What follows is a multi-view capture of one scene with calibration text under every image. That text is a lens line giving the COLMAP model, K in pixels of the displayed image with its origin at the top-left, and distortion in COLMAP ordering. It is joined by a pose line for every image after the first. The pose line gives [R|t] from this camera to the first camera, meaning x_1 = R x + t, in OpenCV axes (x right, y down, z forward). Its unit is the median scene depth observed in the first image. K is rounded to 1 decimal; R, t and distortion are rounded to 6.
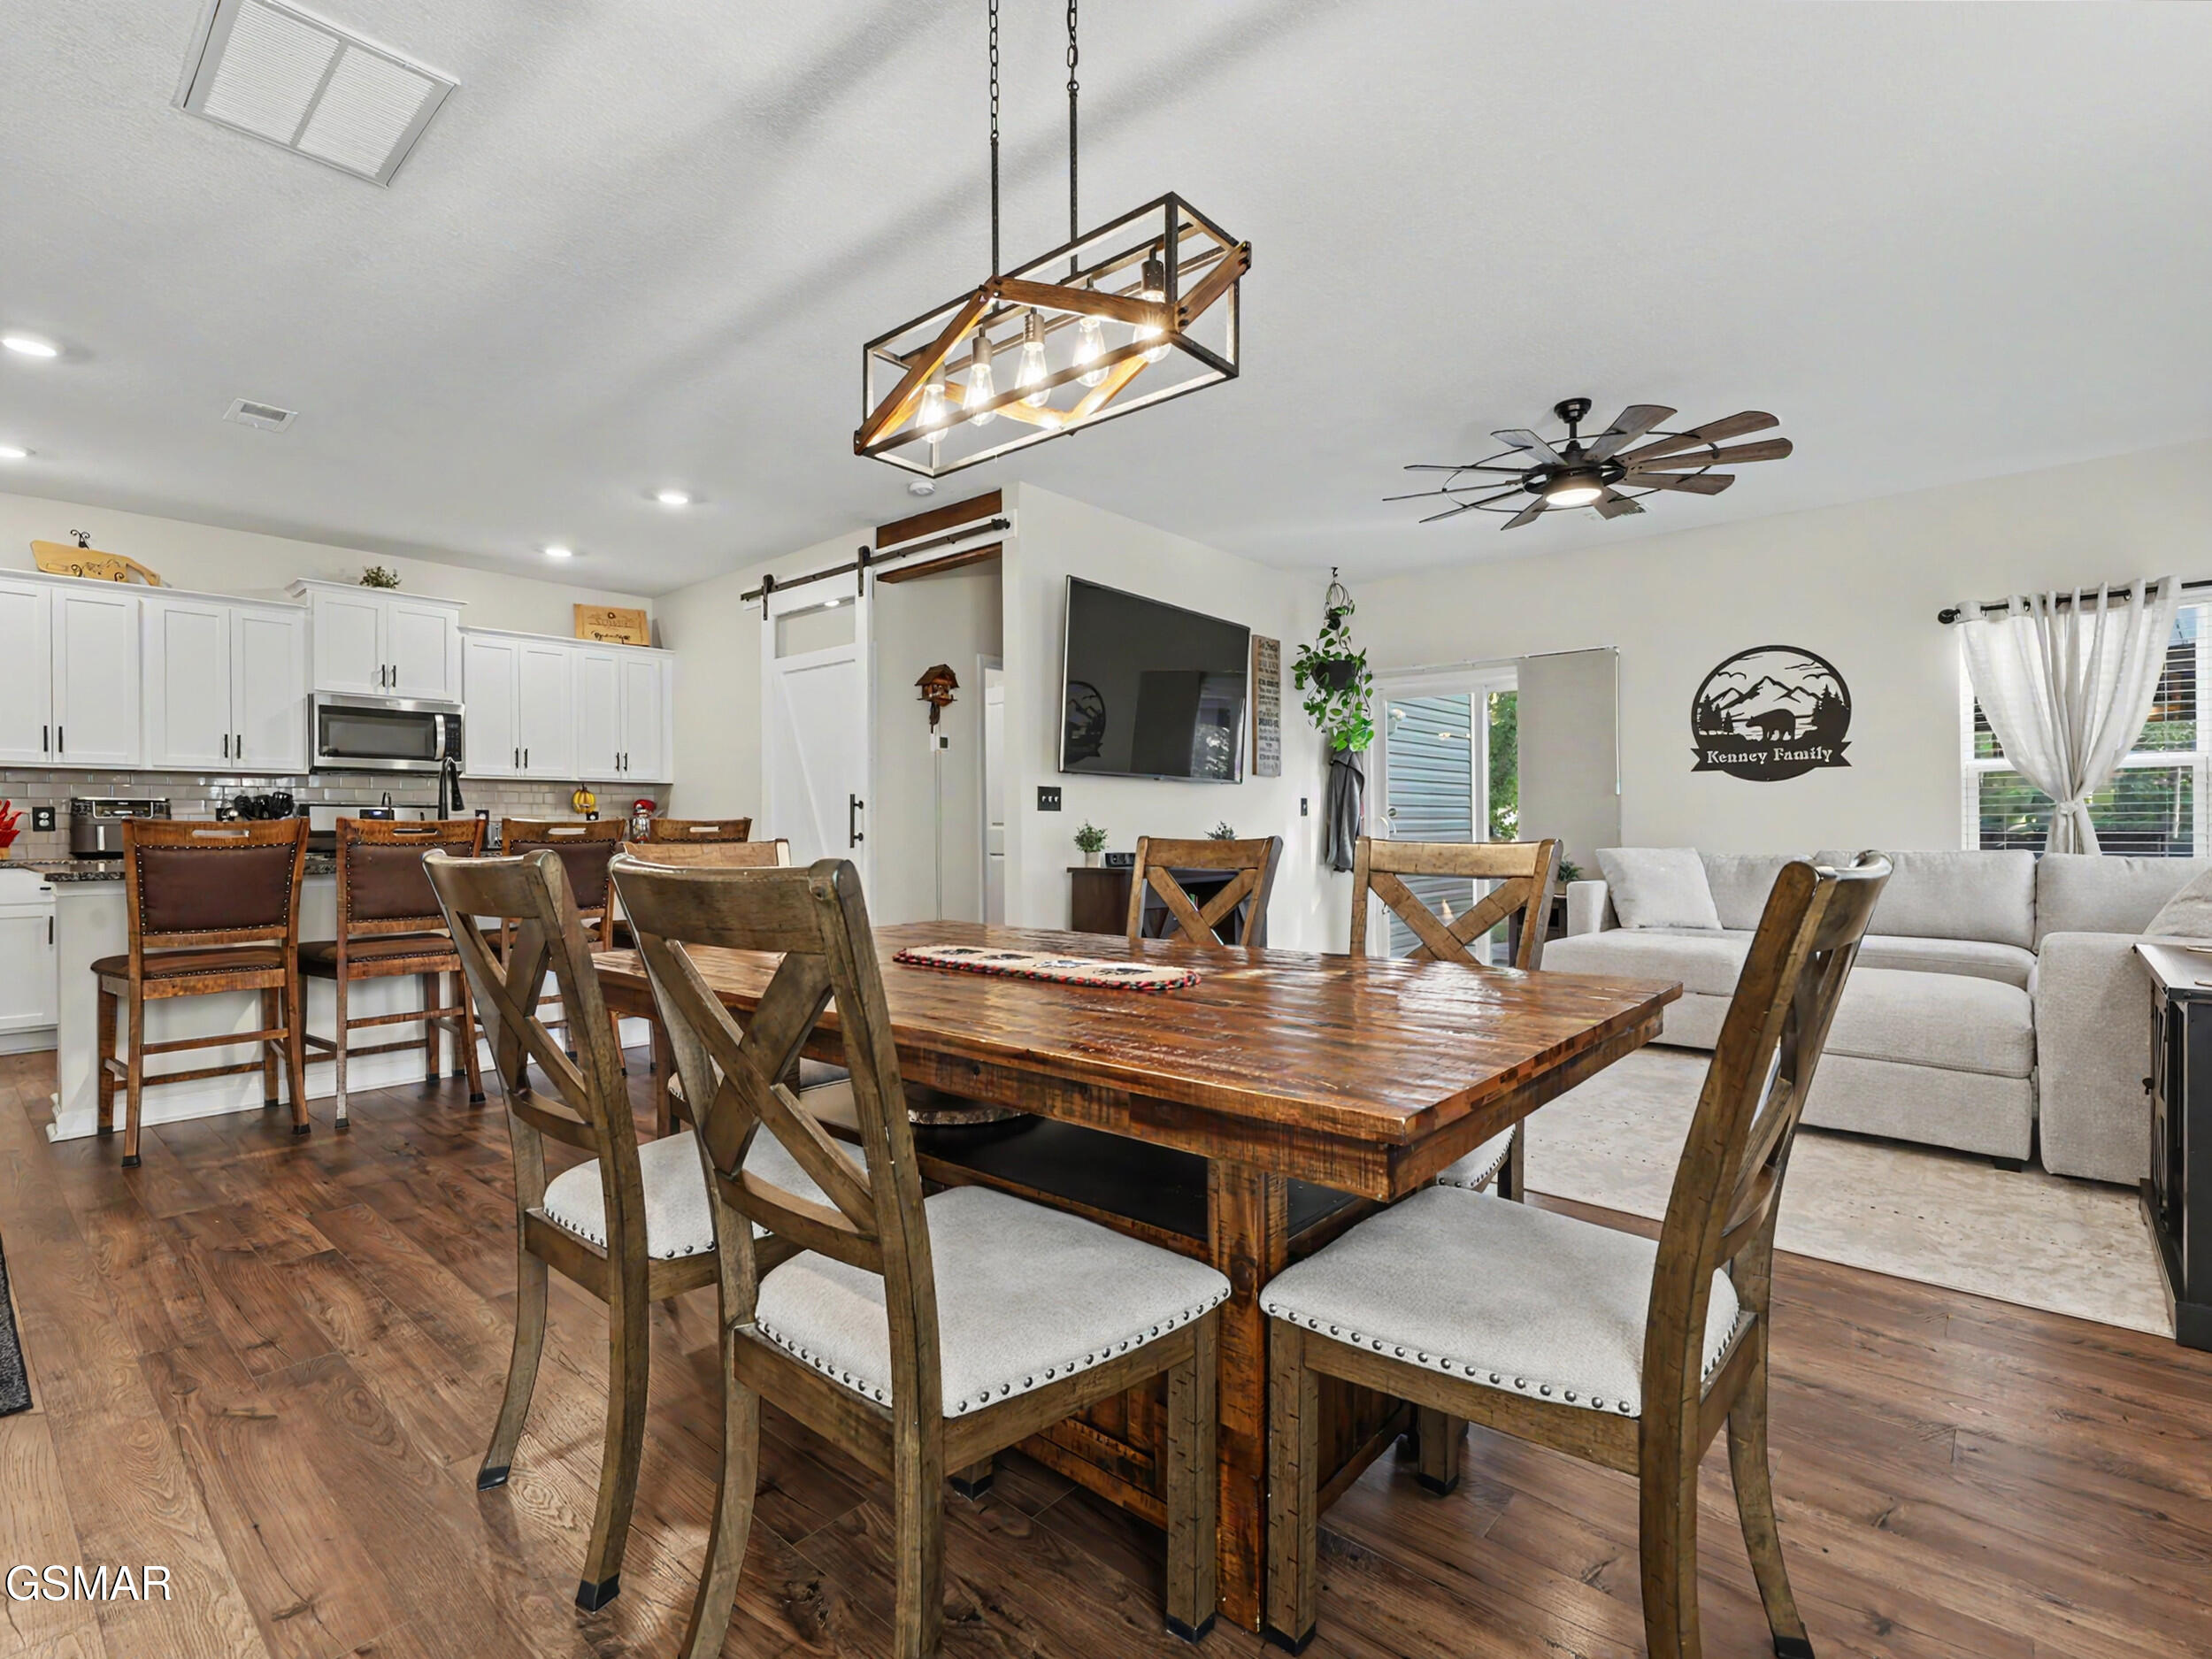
lens RADIAL K [[1056.3, 0, 1108.2], [0, 1056.3, 818.9], [0, 0, 1]] dist [0.002219, -0.001527]
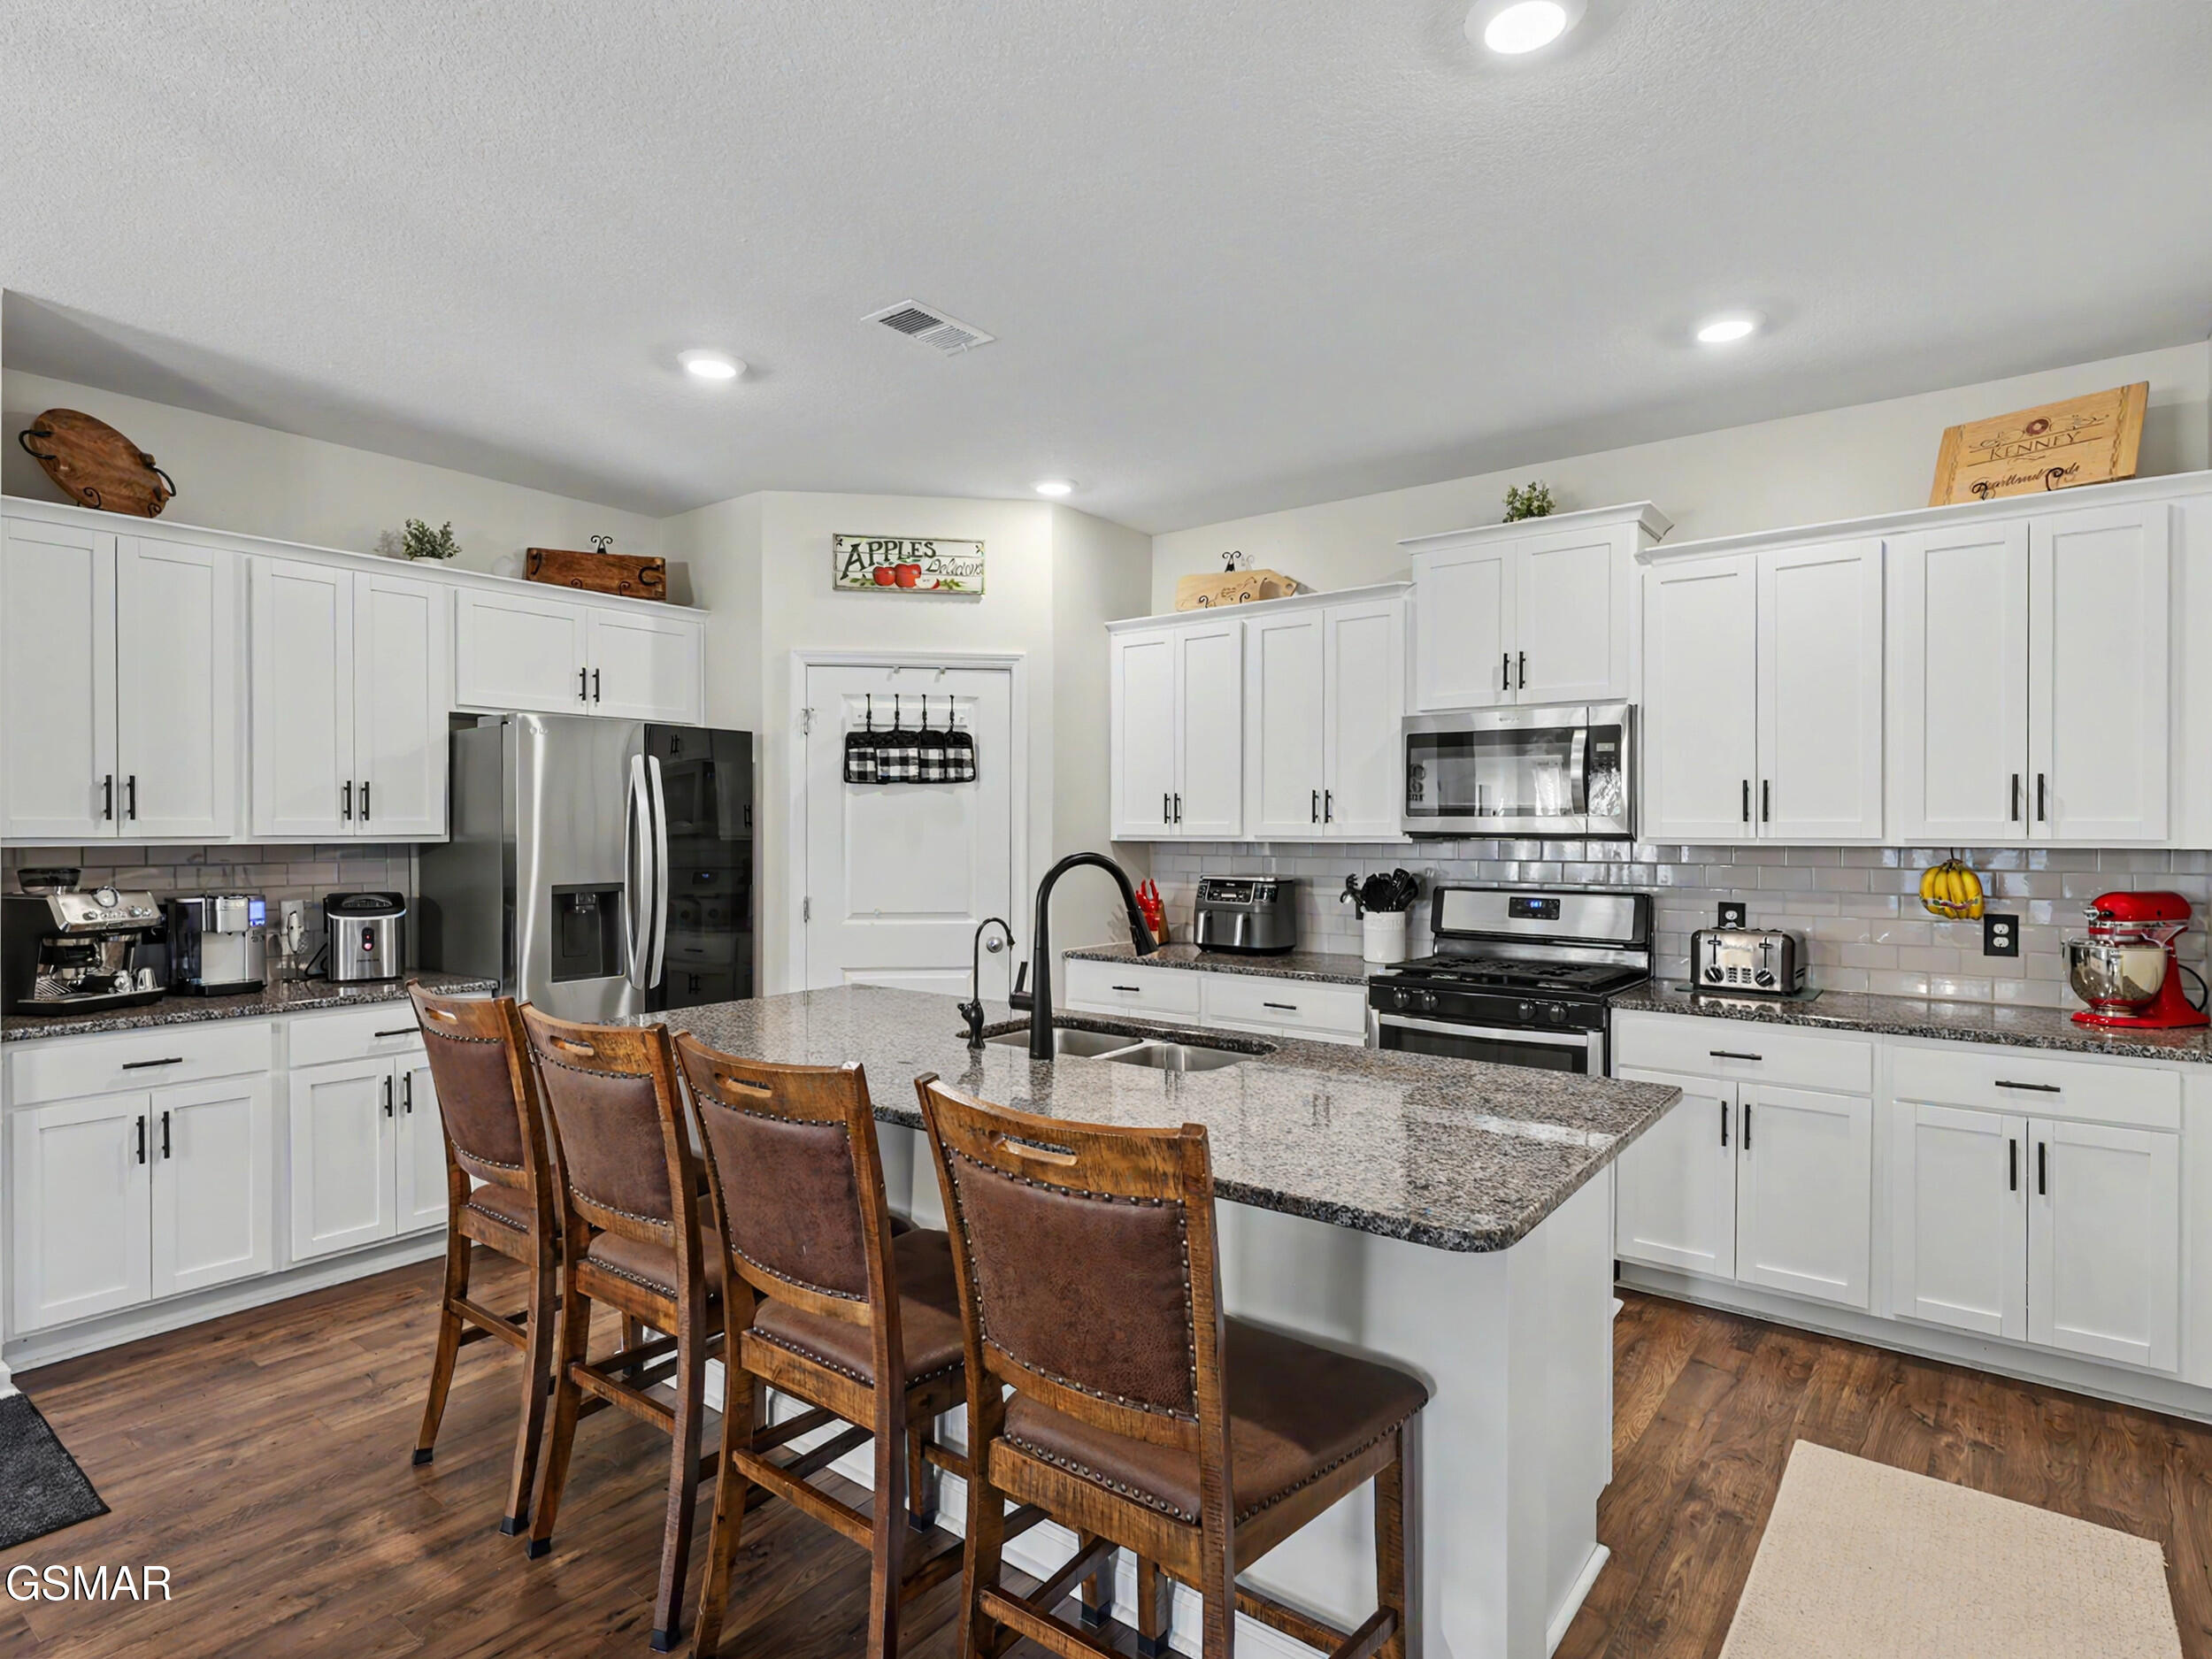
lens RADIAL K [[1149.7, 0, 1100.9], [0, 1149.7, 834.0], [0, 0, 1]] dist [0.010570, -0.004179]
pose [[0.052386, 0.016599, -0.998489, -0.067678], [0.007453, 0.999827, 0.017012, -0.063687], [0.998599, -0.008333, 0.052253, 0.807694]]
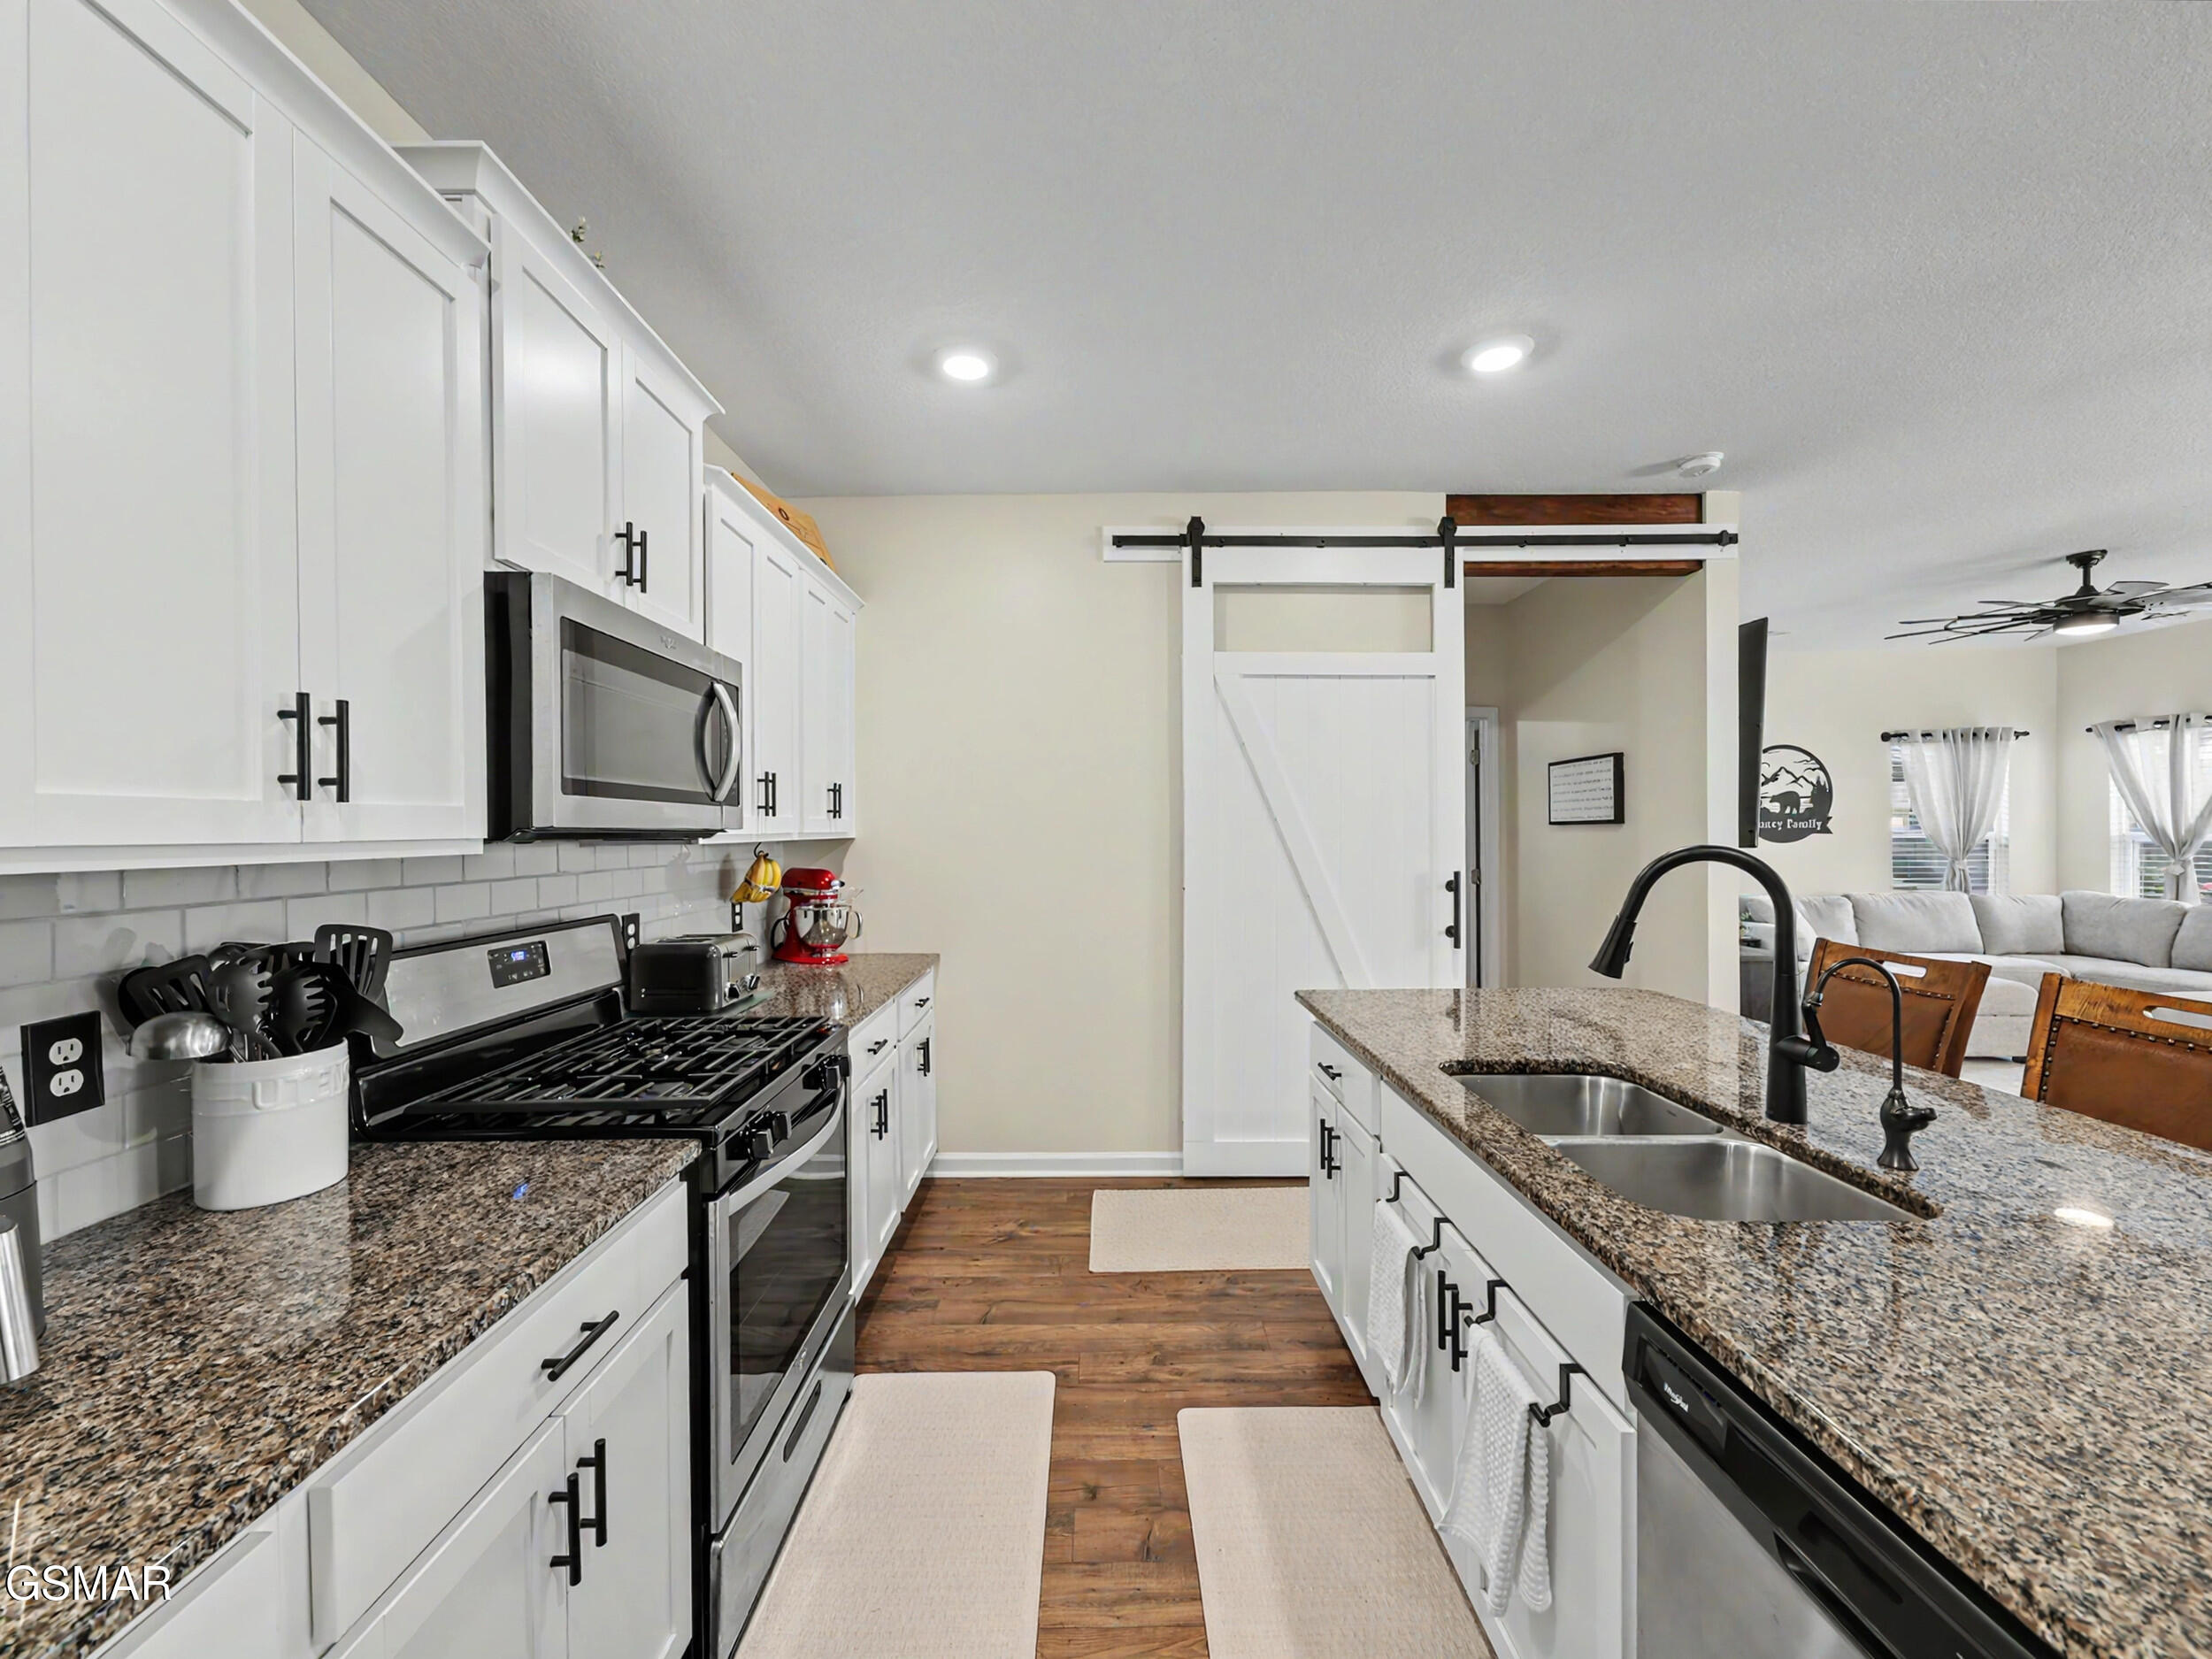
lens RADIAL K [[867.4, 0, 1106.3], [0, 867.4, 837.8], [0, 0, 1]] dist [0.004317, 0.000190]
pose [[0.749239, -0.004463, 0.662285, -0.818744], [-0.004939, 0.999912, 0.012325, -0.052614], [-0.662282, -0.012506, 0.749151, 0.747916]]
